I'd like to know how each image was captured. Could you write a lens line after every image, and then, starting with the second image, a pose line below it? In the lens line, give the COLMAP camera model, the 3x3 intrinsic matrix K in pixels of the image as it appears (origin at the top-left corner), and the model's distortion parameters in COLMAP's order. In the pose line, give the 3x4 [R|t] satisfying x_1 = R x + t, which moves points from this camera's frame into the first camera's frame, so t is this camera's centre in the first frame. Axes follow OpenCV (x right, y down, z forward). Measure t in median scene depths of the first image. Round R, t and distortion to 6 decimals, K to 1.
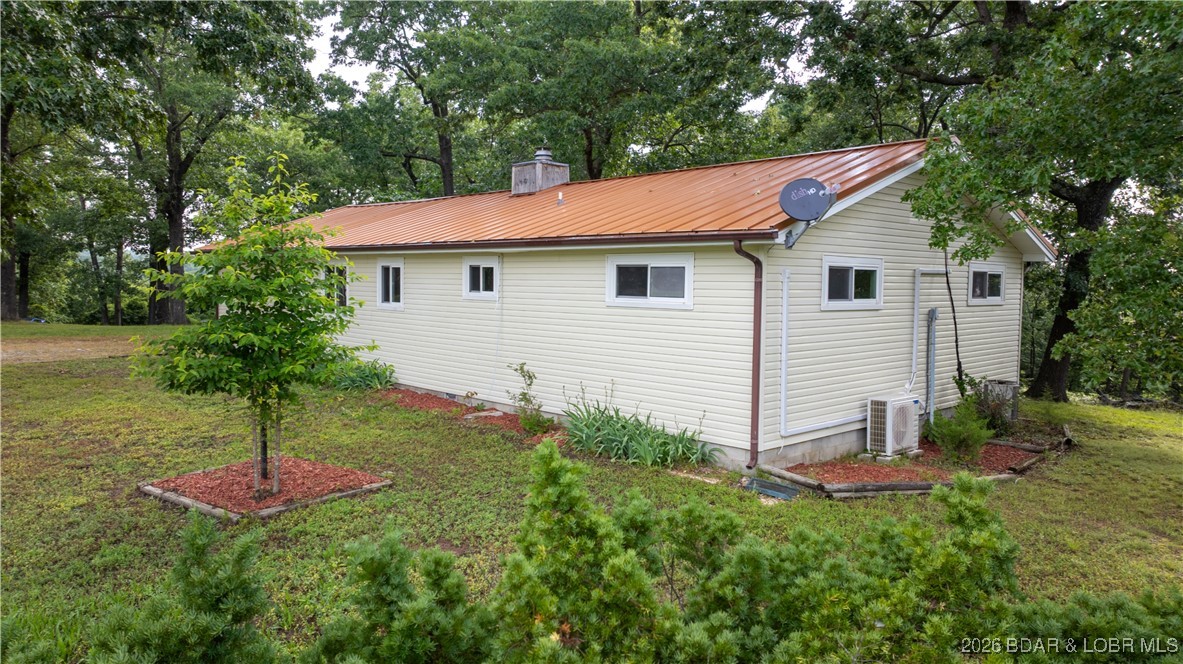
lens RADIAL K [[820.7, 0, 591.5], [0, 820.7, 332.0], [0, 0, 1]] dist [-0.010848, -0.001935]
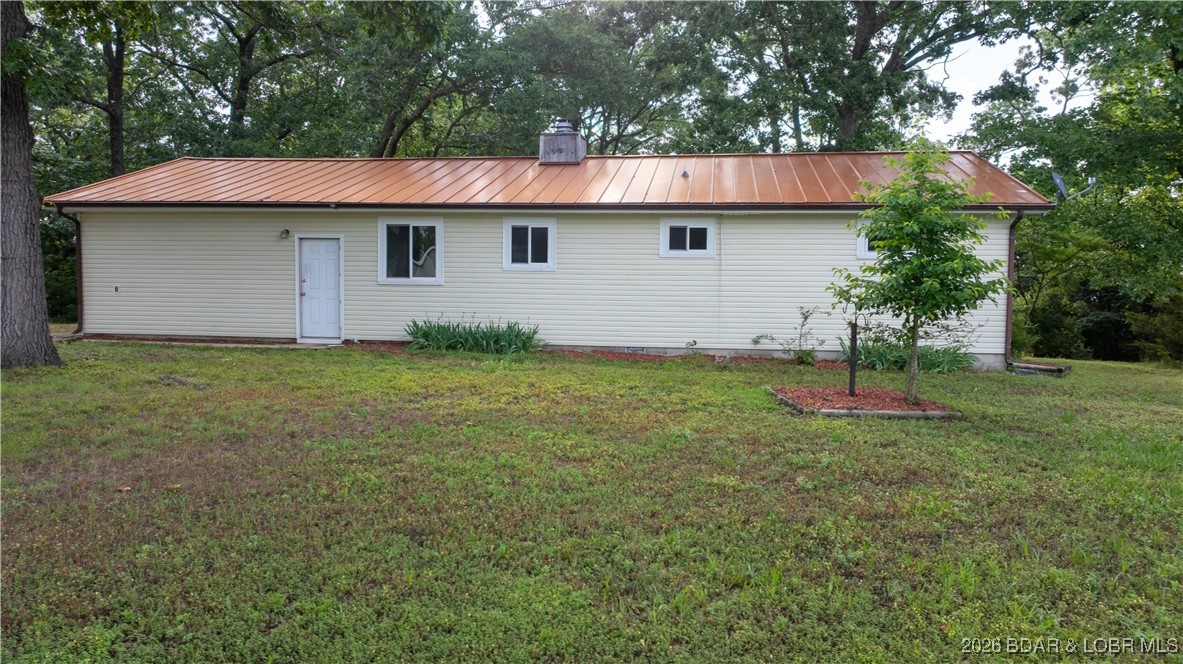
lens RADIAL K [[820.7, 0, 591.5], [0, 820.7, 332.0], [0, 0, 1]] dist [-0.010848, -0.001935]
pose [[0.780966, -0.043816, 0.623035, -0.876793], [0.039314, 0.999007, 0.020978, 0.030844], [-0.623335, 0.008111, 0.781913, 0.207736]]
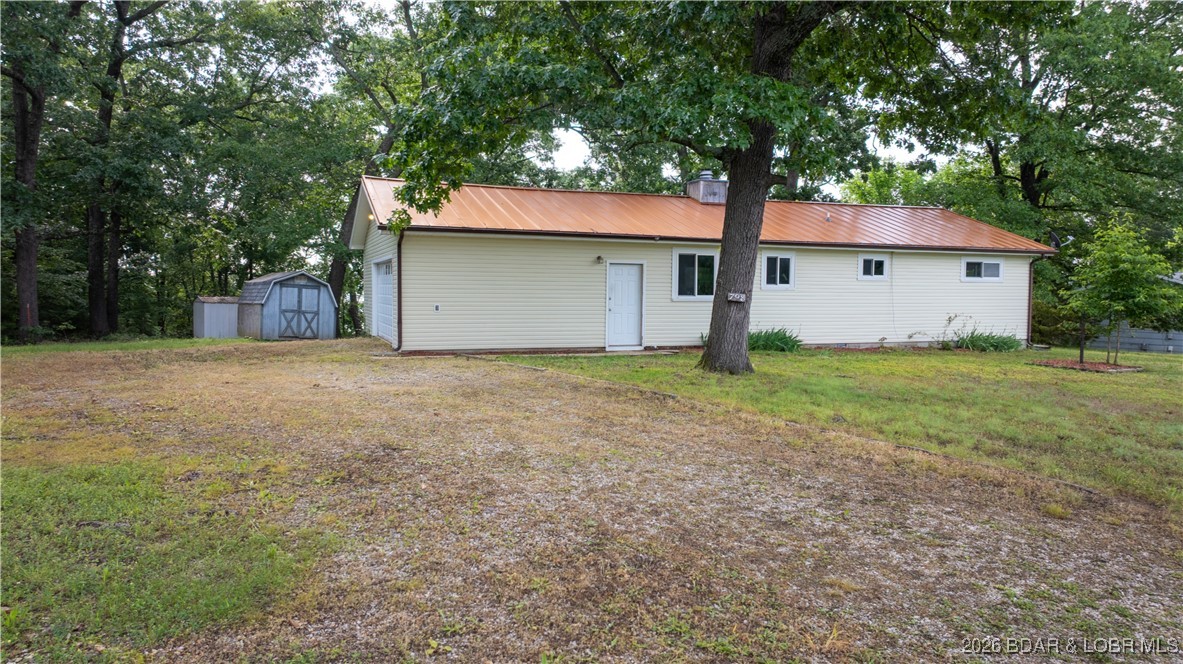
lens RADIAL K [[820.7, 0, 591.5], [0, 820.7, 332.0], [0, 0, 1]] dist [-0.010848, -0.001935]
pose [[0.390427, -0.046927, 0.919437, -1.735977], [0.062507, 0.997747, 0.024381, -0.011674], [-0.918510, 0.047952, 0.392480, 0.834354]]
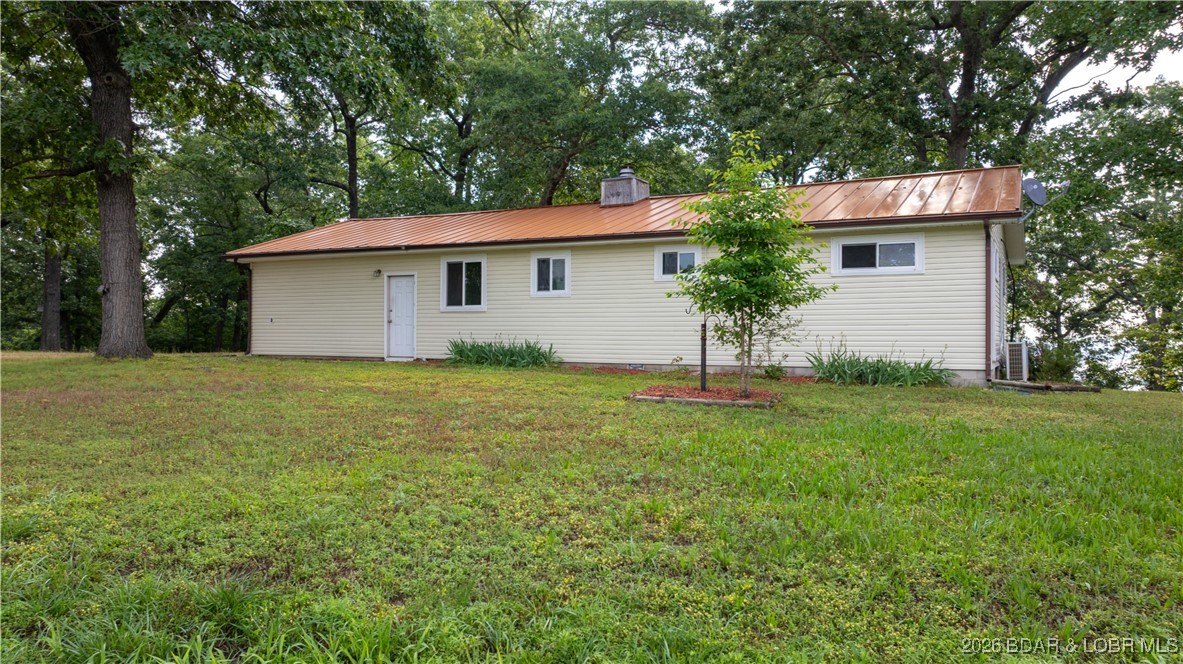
lens RADIAL K [[820.7, 0, 591.5], [0, 820.7, 332.0], [0, 0, 1]] dist [-0.010848, -0.001935]
pose [[0.947900, -0.003708, 0.318546, -0.600734], [0.025804, 0.997540, -0.065175, 0.103436], [-0.317521, 0.069999, 0.945664, -0.078139]]
